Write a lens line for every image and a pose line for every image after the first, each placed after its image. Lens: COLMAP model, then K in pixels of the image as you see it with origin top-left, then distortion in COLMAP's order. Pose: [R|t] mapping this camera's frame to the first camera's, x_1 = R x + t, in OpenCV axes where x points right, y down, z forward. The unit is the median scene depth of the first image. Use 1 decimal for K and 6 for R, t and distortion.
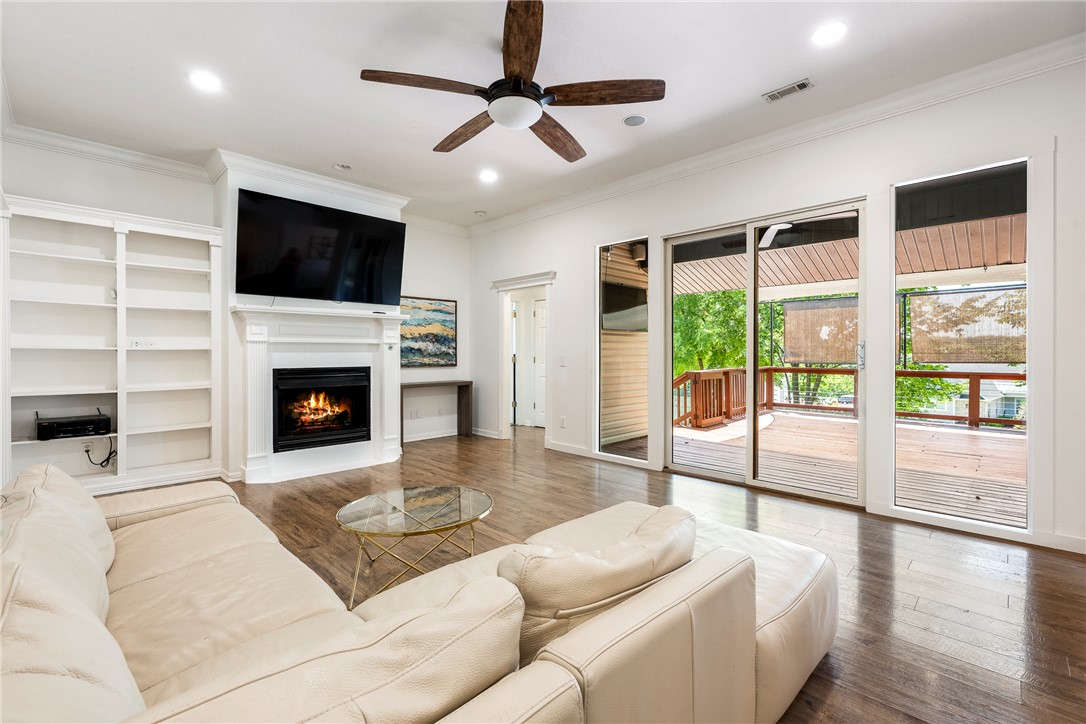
lens RADIAL K [[480.6, 0, 532.1], [0, 480.6, 351.5], [0, 0, 1]] dist [-0.003621, -0.000594]
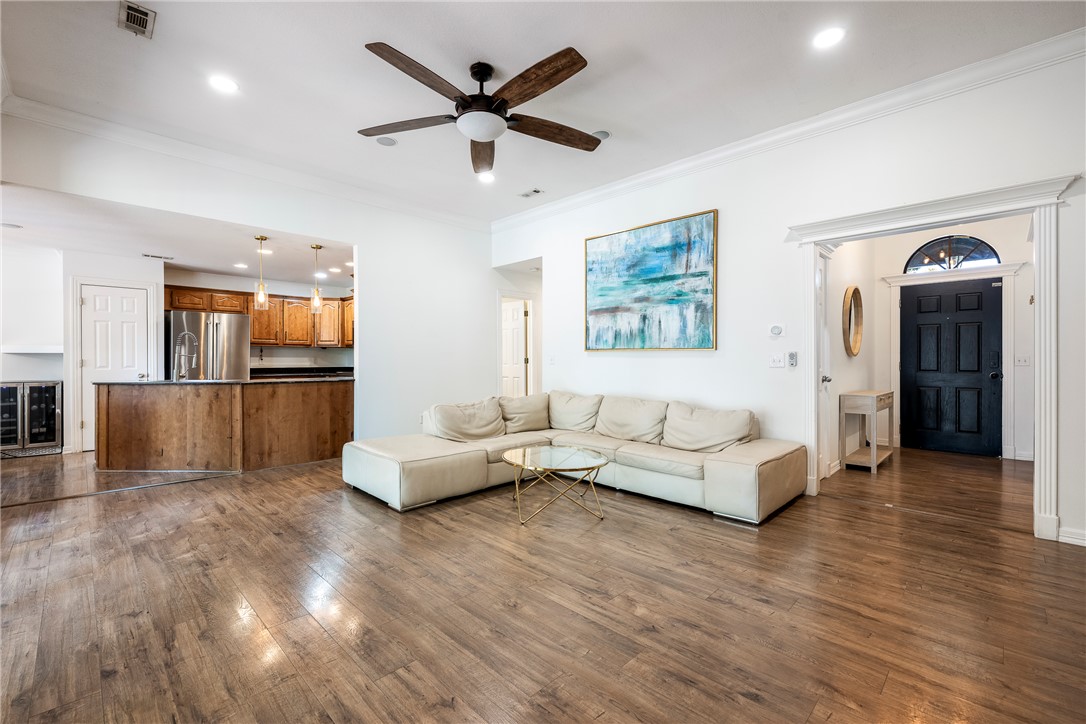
lens RADIAL K [[455.6, 0, 544.8], [0, 455.6, 362.0], [0, 0, 1]] dist [-0.001241, 0.000562]
pose [[-0.999547, 0.003478, -0.029889, -0.065968], [0.003461, 0.999994, 0.000607, 0.016103], [0.029891, 0.000503, -0.999553, 0.917817]]
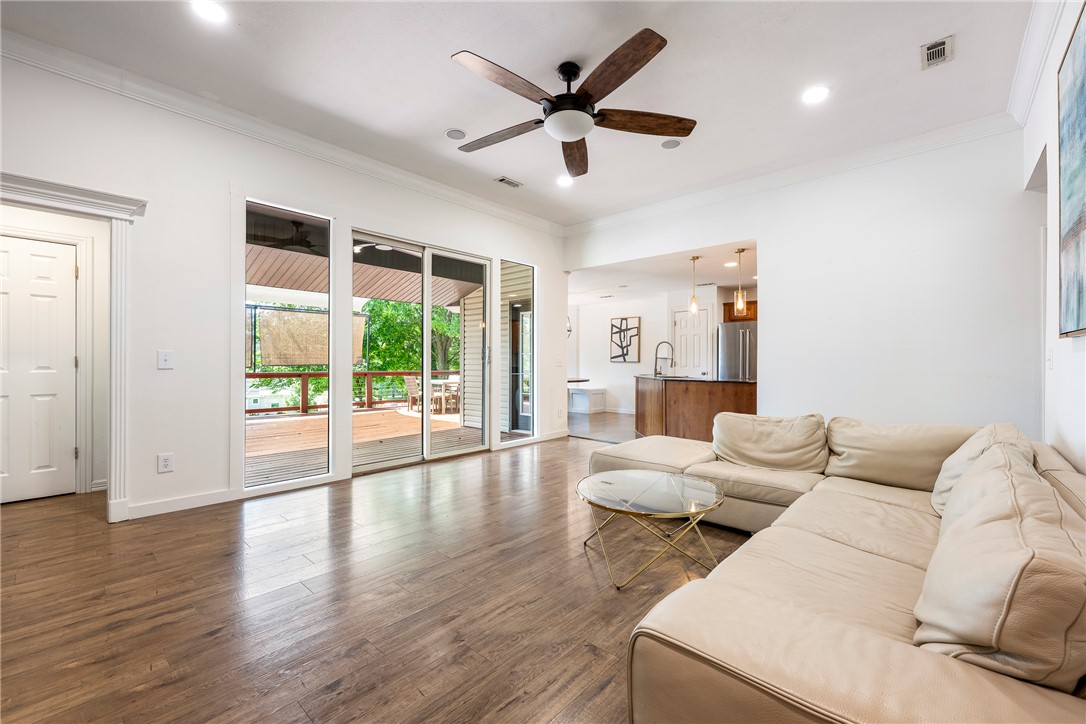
lens RADIAL K [[455.6, 0, 553.8], [0, 455.6, 360.6], [0, 0, 1]] dist [-0.001241, 0.000562]
pose [[-0.088570, 0.007277, 0.996043, -0.477313], [-0.005878, 0.999952, -0.007828, 0.018742], [-0.996053, -0.006548, -0.088523, 0.507601]]
